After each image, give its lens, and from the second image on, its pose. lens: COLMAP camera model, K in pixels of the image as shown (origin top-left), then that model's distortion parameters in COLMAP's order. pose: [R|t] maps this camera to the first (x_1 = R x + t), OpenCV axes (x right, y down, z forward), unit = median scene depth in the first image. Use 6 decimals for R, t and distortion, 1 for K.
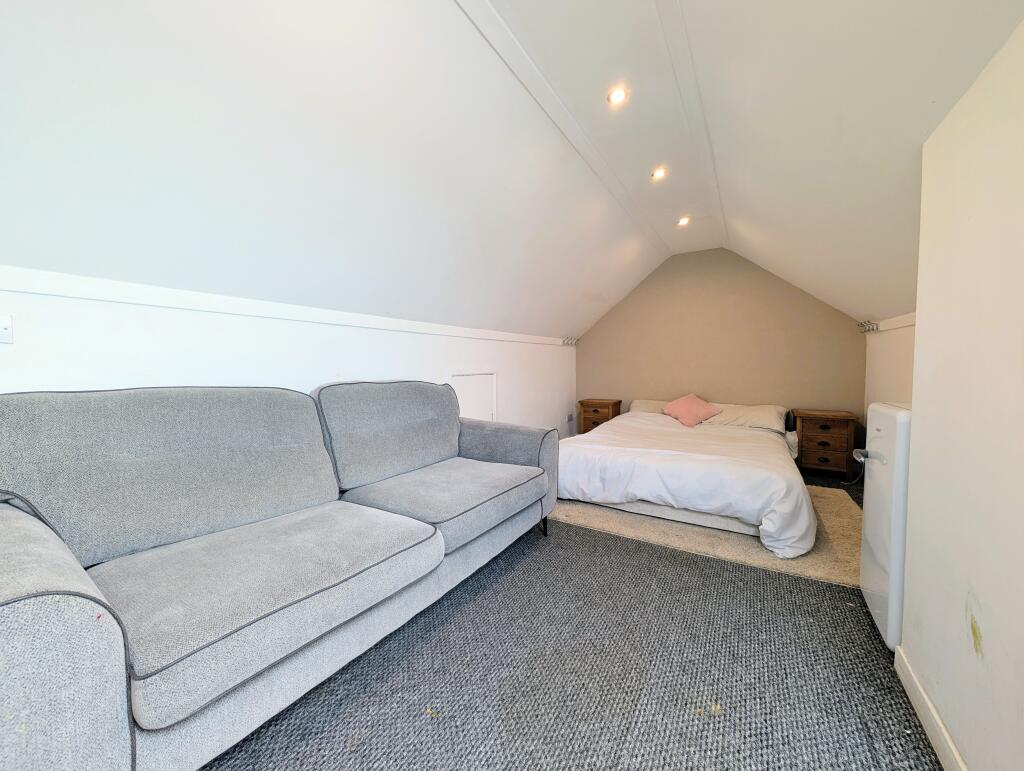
lens RADIAL K [[372.6, 0, 511.1], [0, 372.6, 380.4], [0, 0, 1]] dist [-0.001552, -0.000055]
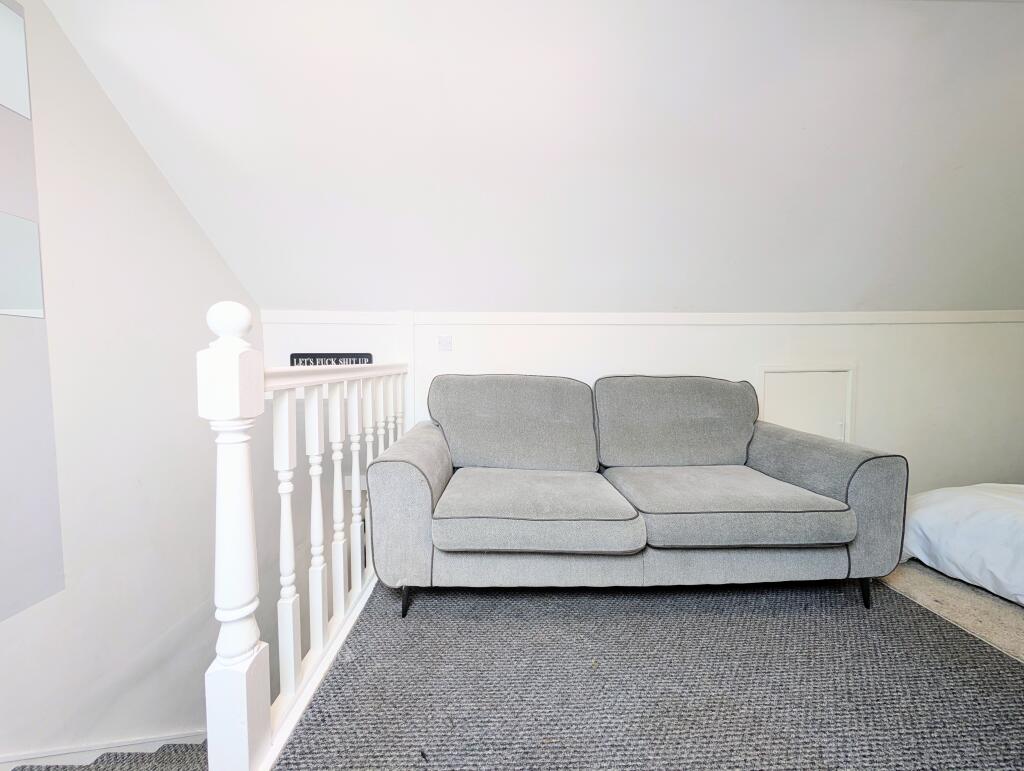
lens RADIAL K [[372.6, 0, 511.1], [0, 372.6, 380.4], [0, 0, 1]] dist [-0.001552, -0.000055]
pose [[0.563520, 0.038035, -0.825226, 0.340579], [-0.027683, 0.999248, 0.027151, -0.000412], [0.825638, 0.007545, 0.564149, 0.086149]]
